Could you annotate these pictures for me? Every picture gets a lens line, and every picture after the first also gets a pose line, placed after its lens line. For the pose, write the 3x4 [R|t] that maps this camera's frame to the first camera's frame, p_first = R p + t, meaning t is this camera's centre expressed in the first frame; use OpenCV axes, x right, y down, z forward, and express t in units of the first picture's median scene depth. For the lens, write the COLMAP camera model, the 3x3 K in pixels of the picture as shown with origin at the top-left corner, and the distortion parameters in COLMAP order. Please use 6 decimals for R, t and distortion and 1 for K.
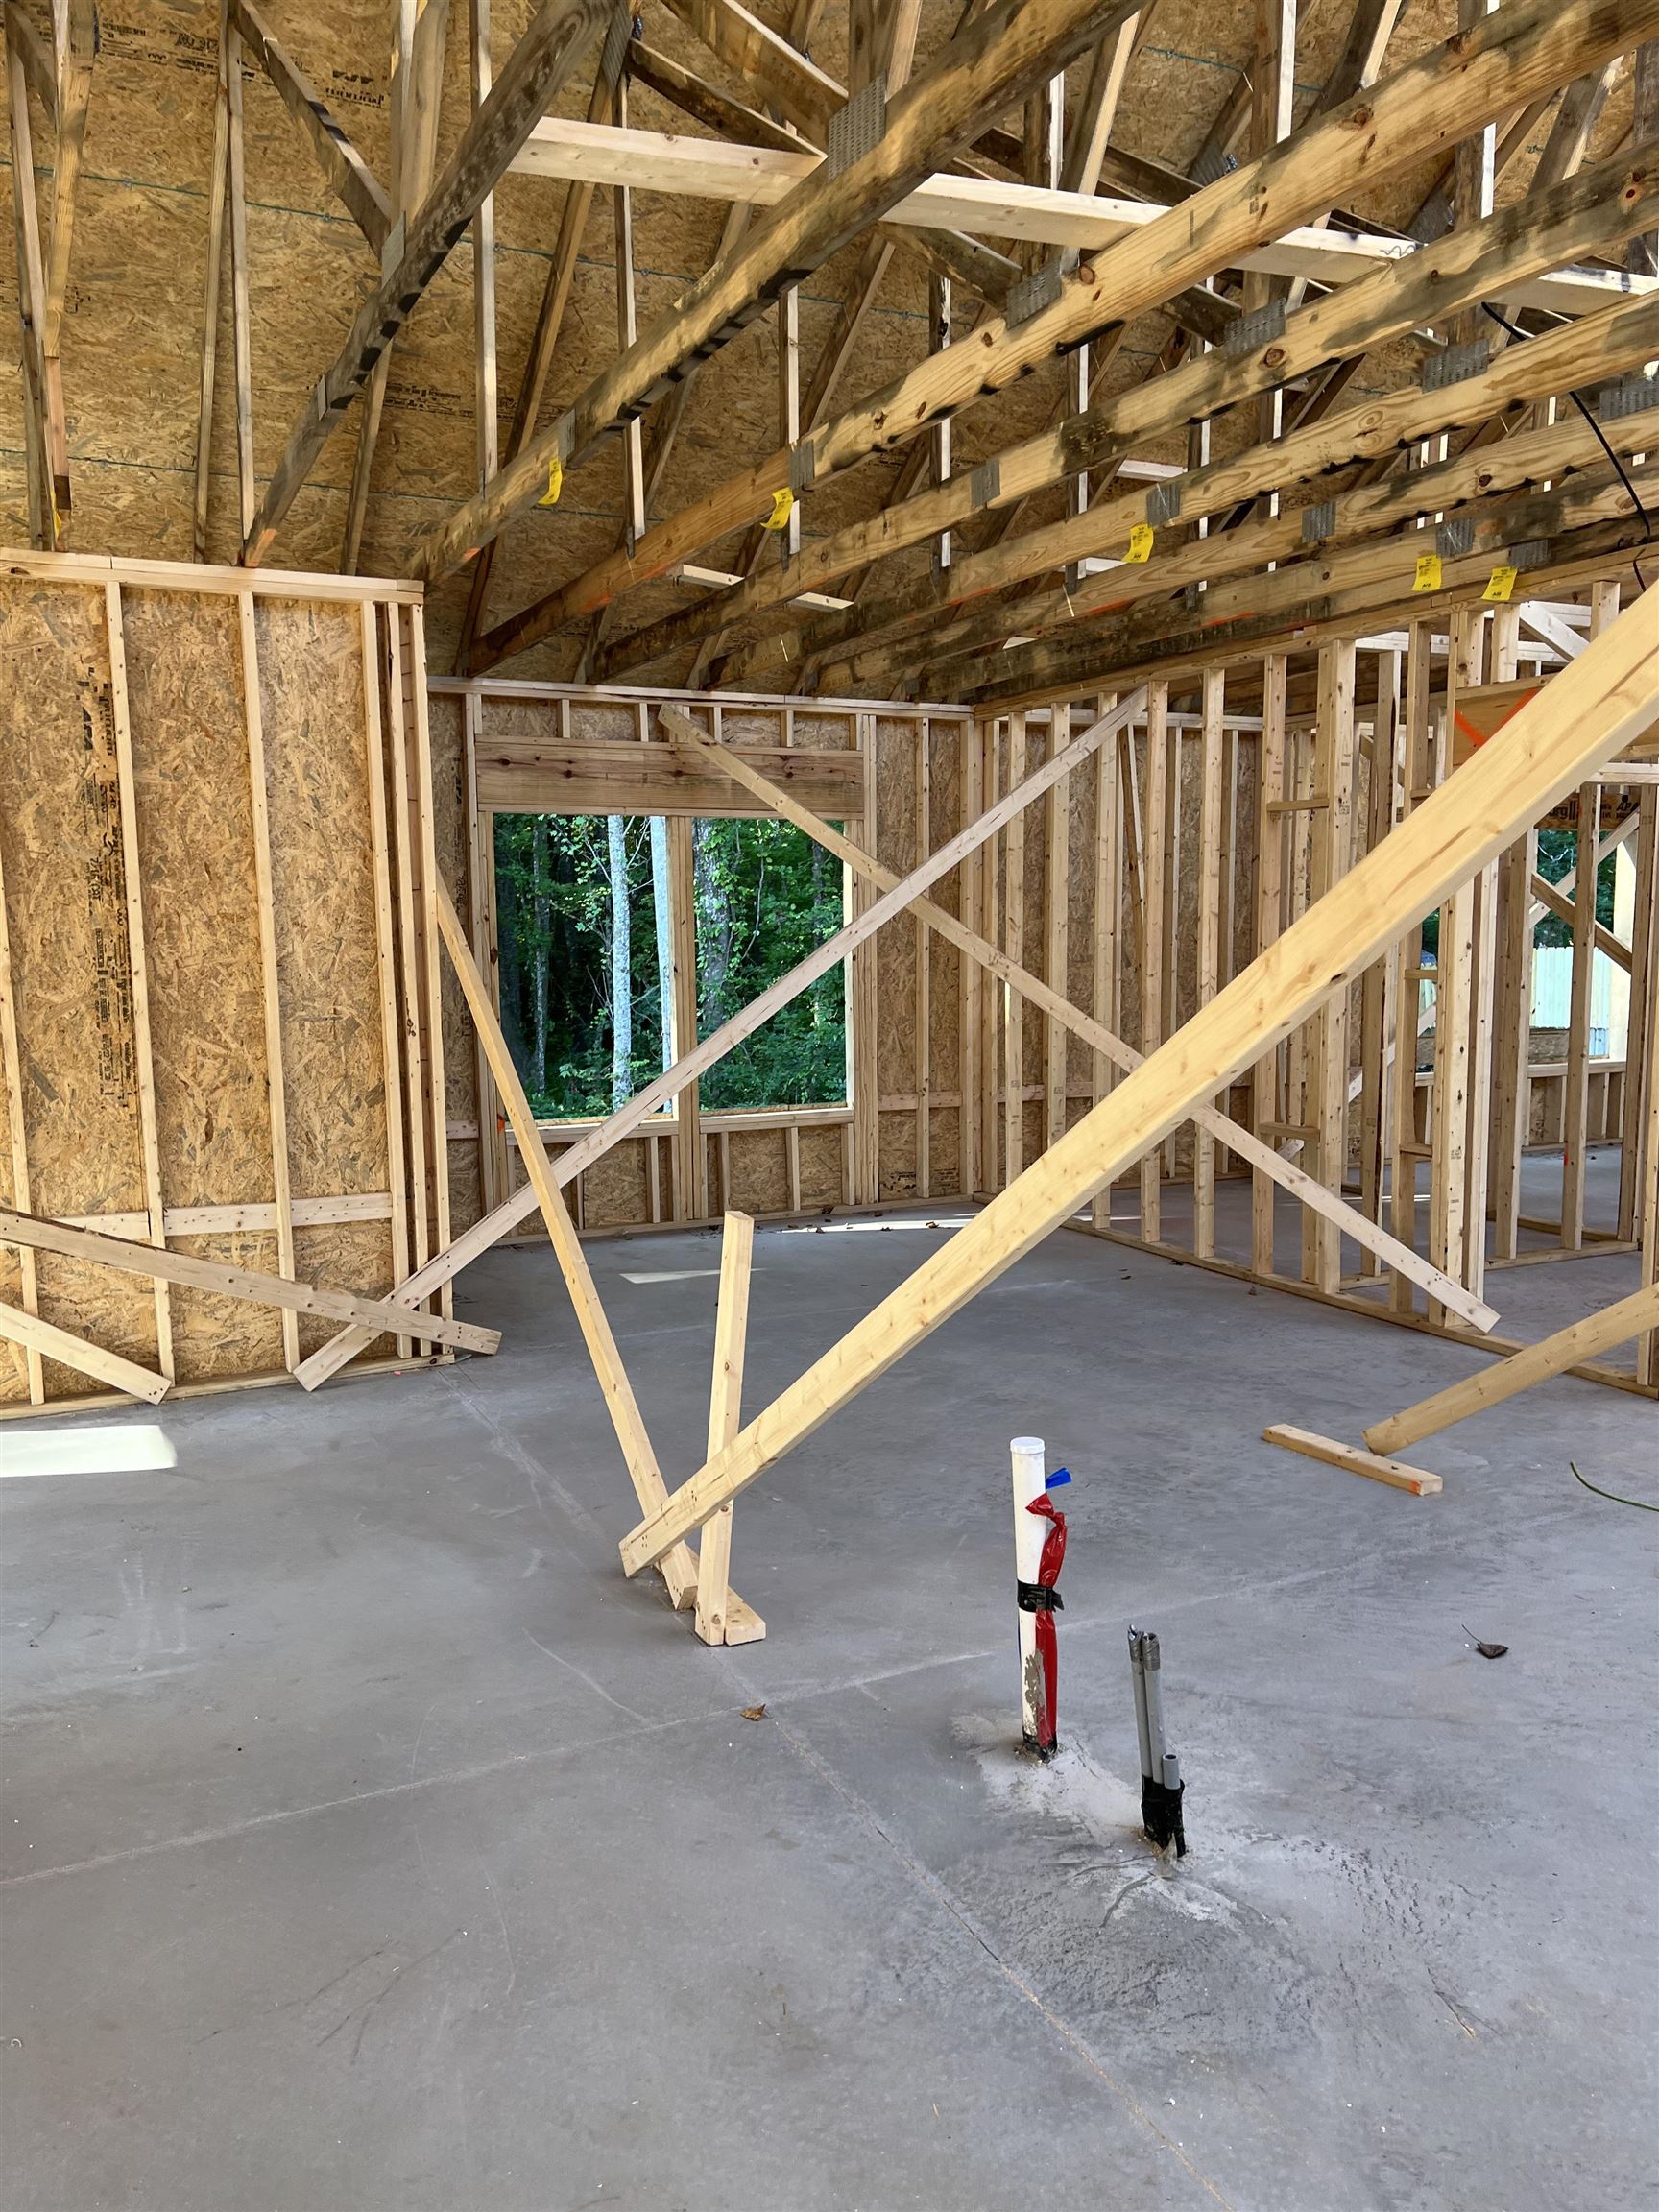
lens RADIAL K [[1658.9, 0, 825.0], [0, 1658.9, 1119.3], [0, 0, 1]] dist [0.052236, -0.050825]
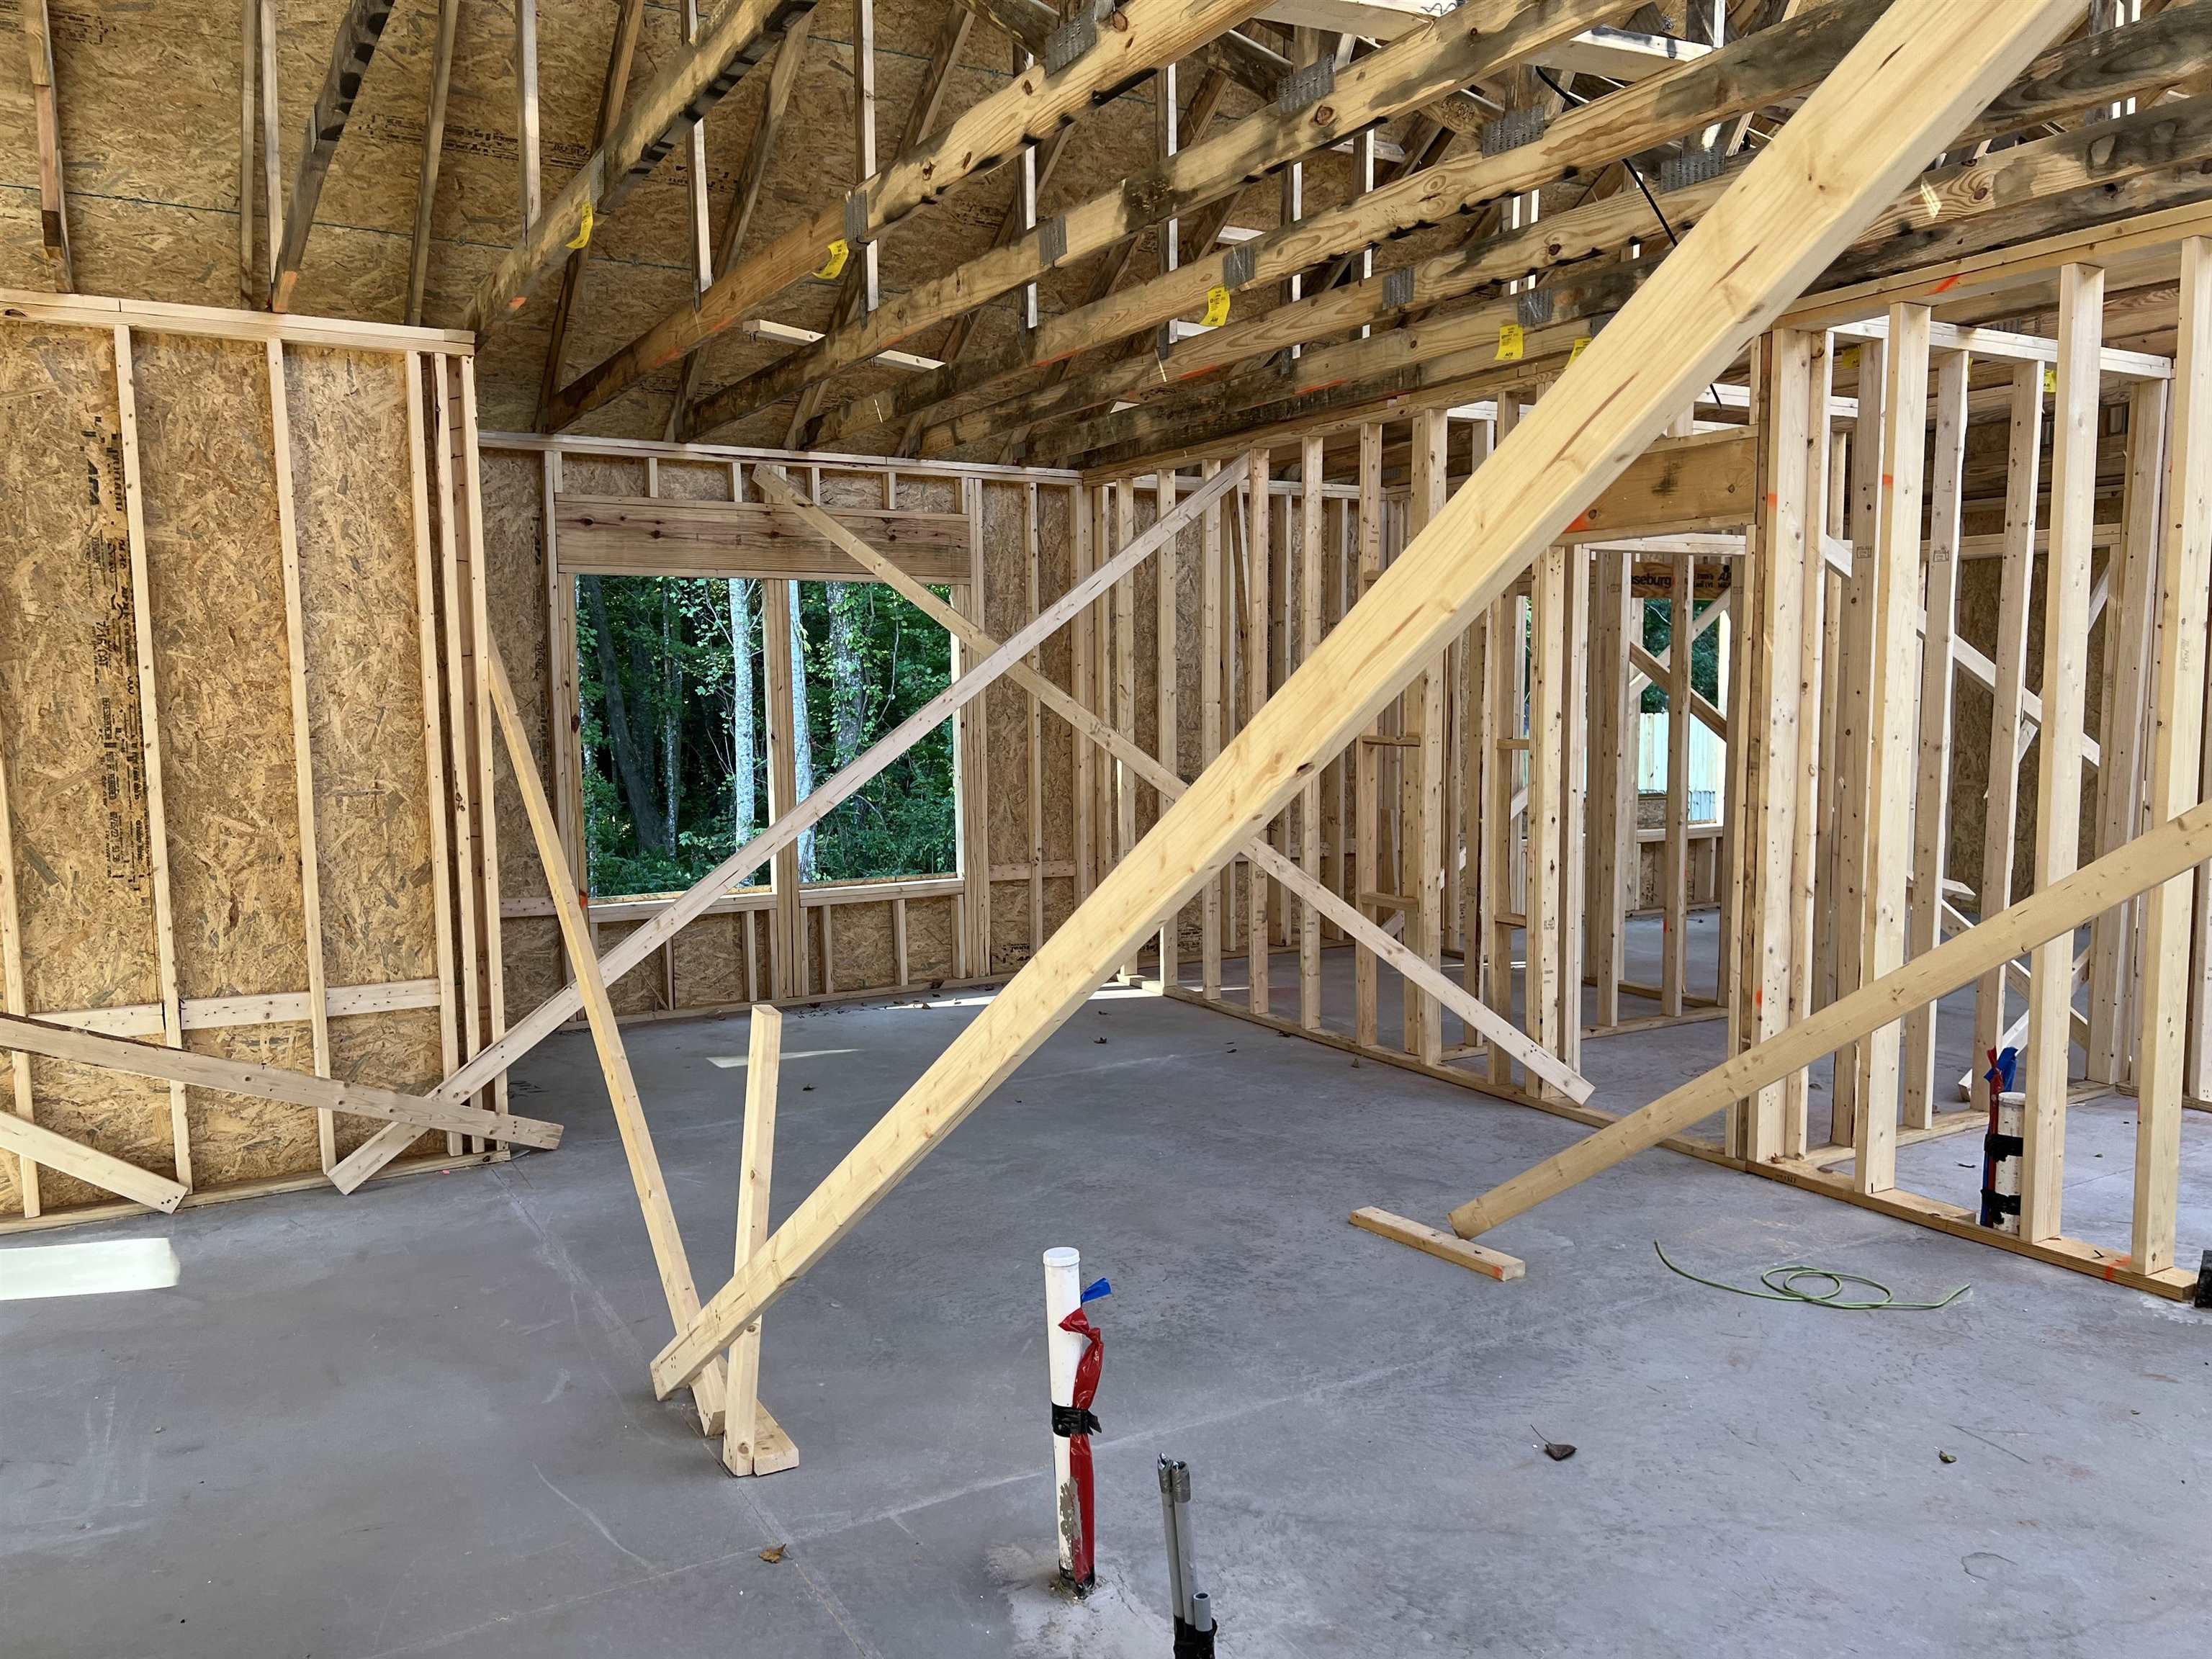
lens RADIAL K [[1658.9, 0, 1104.9], [0, 1658.9, 845.0], [0, 0, 1]] dist [0.052236, -0.050825]
pose [[0.997082, -0.006353, 0.076069, 0.043161], [0.008025, 0.999732, -0.021705, -0.007982], [-0.075911, 0.022253, 0.996866, 0.035082]]
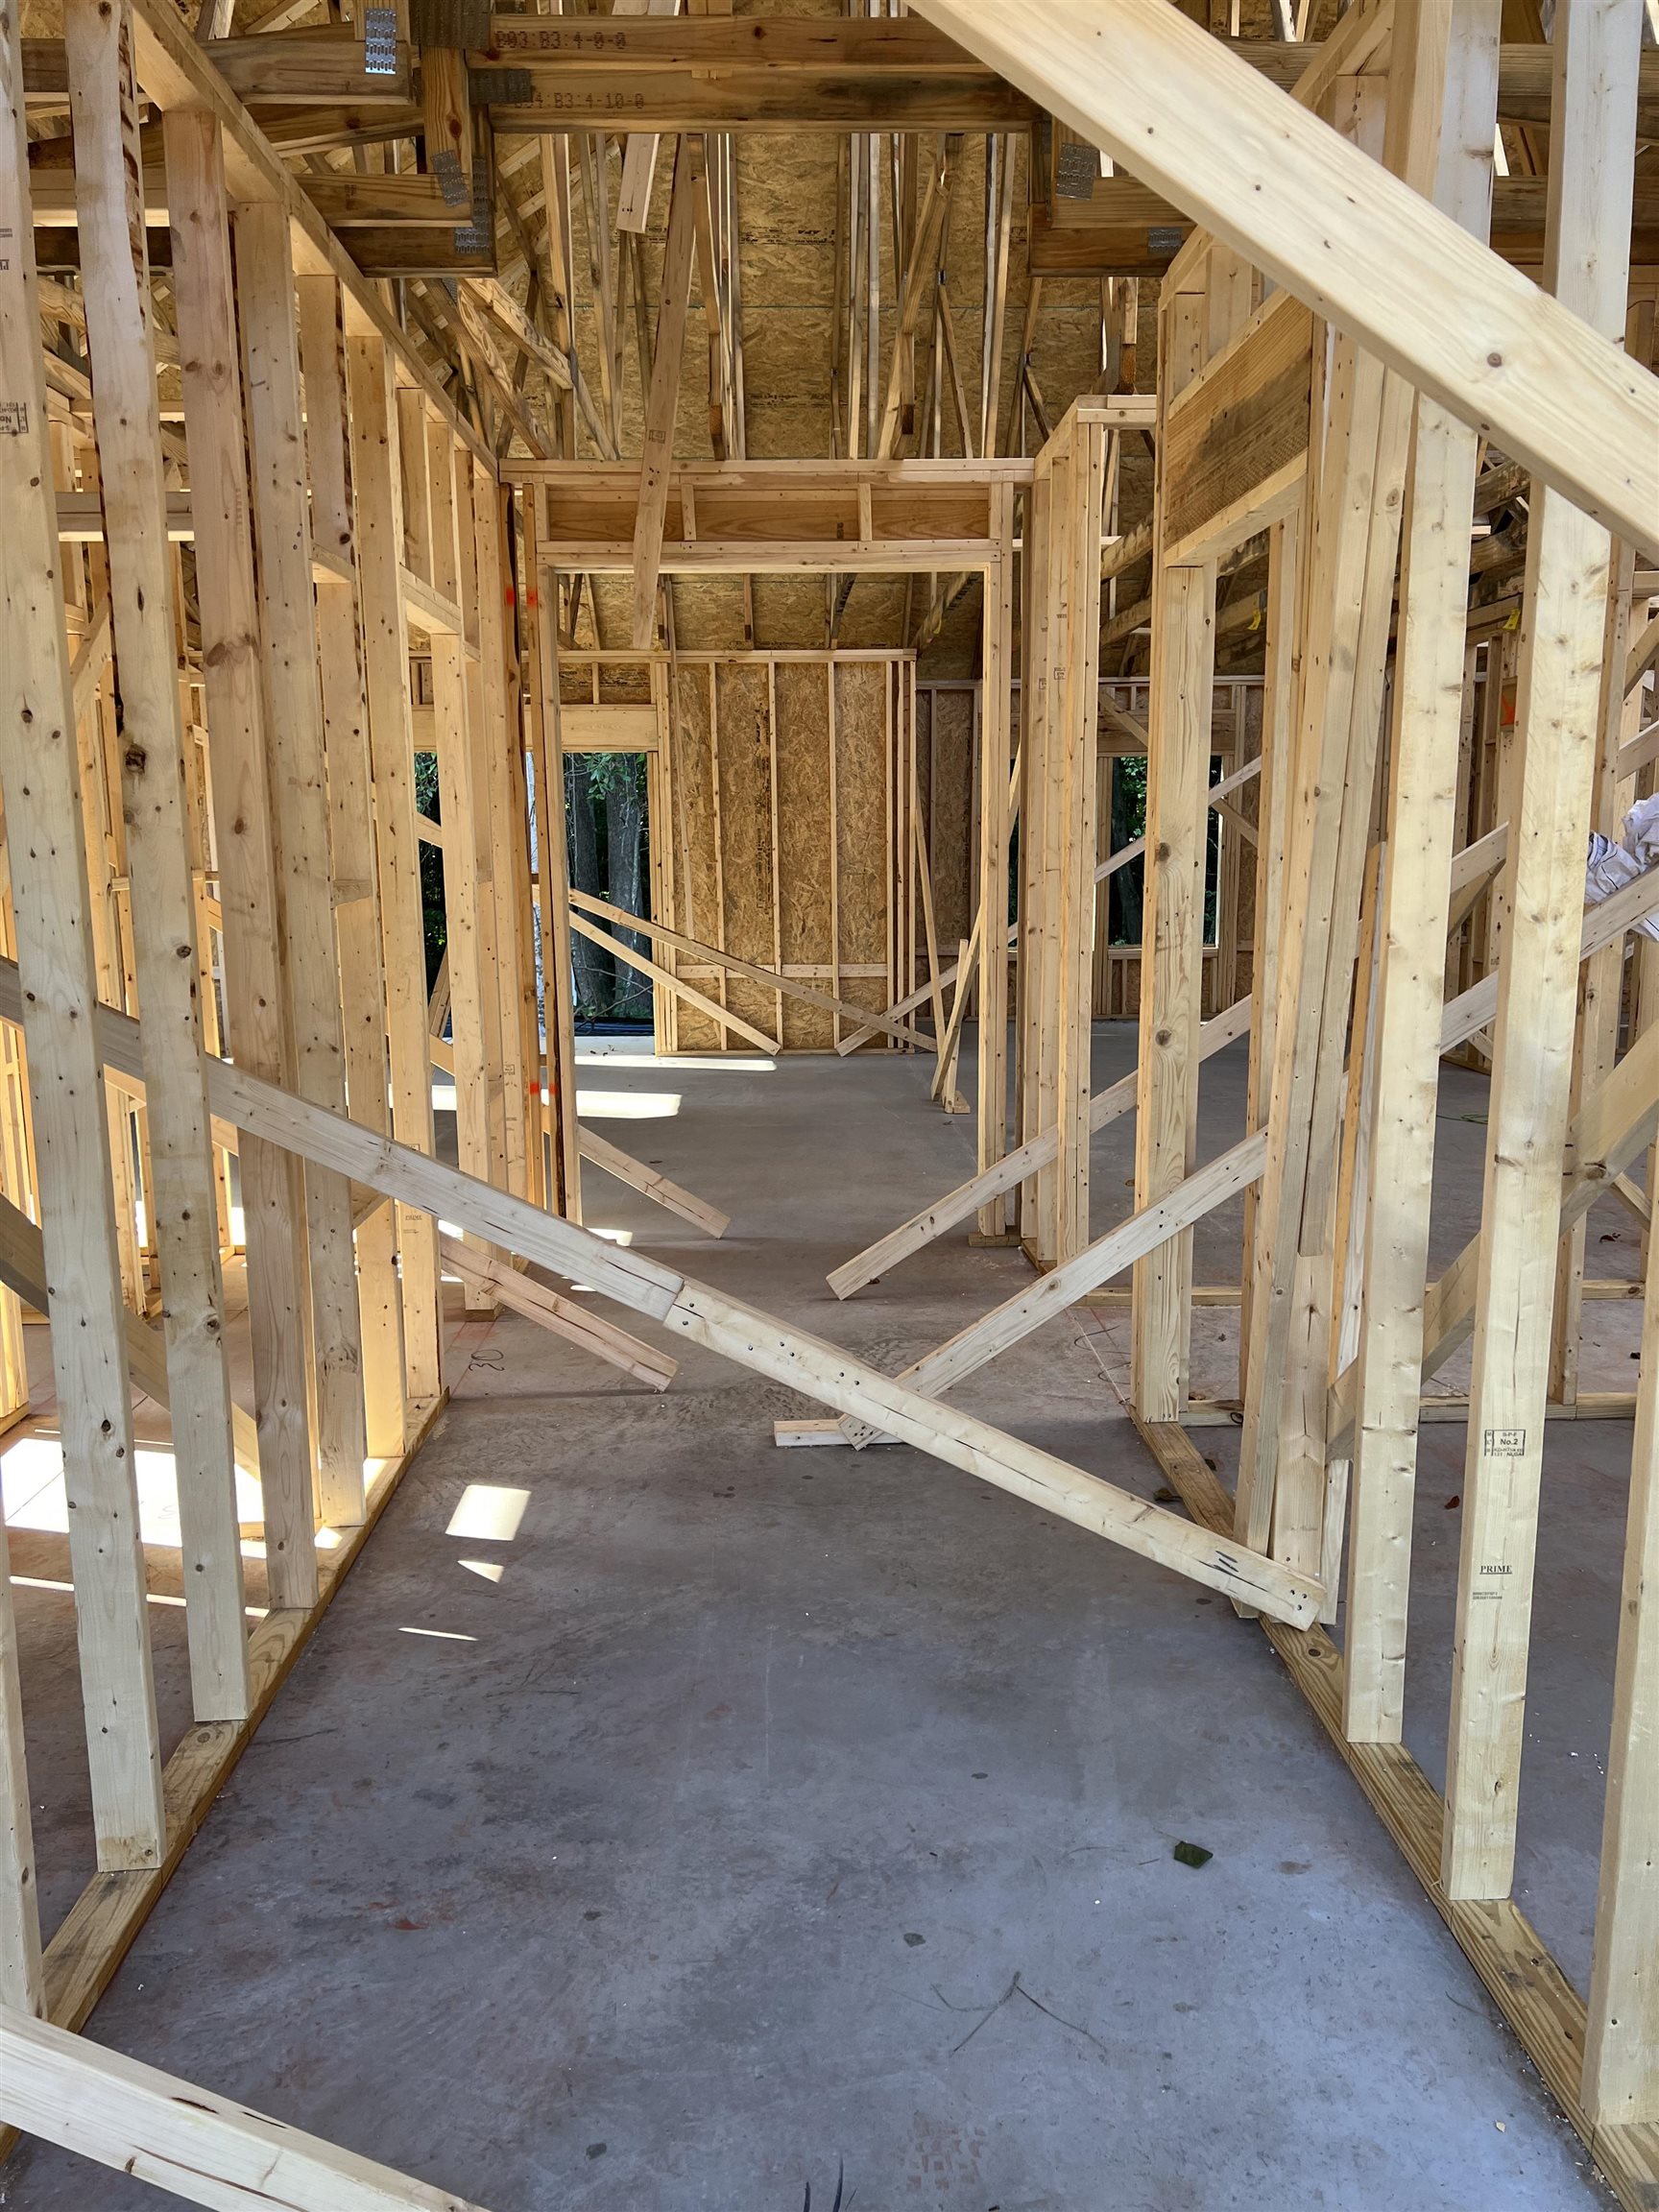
lens RADIAL K [[1730.4, 0, 833.0], [0, 1730.4, 1197.6], [0, 0, 1]] dist [0.063995, -0.059571]
pose [[0.918884, 0.079020, -0.386534, 0.527025], [-0.046570, 0.994612, 0.092622, 0.140537], [0.391770, -0.067108, 0.917612, -0.990775]]
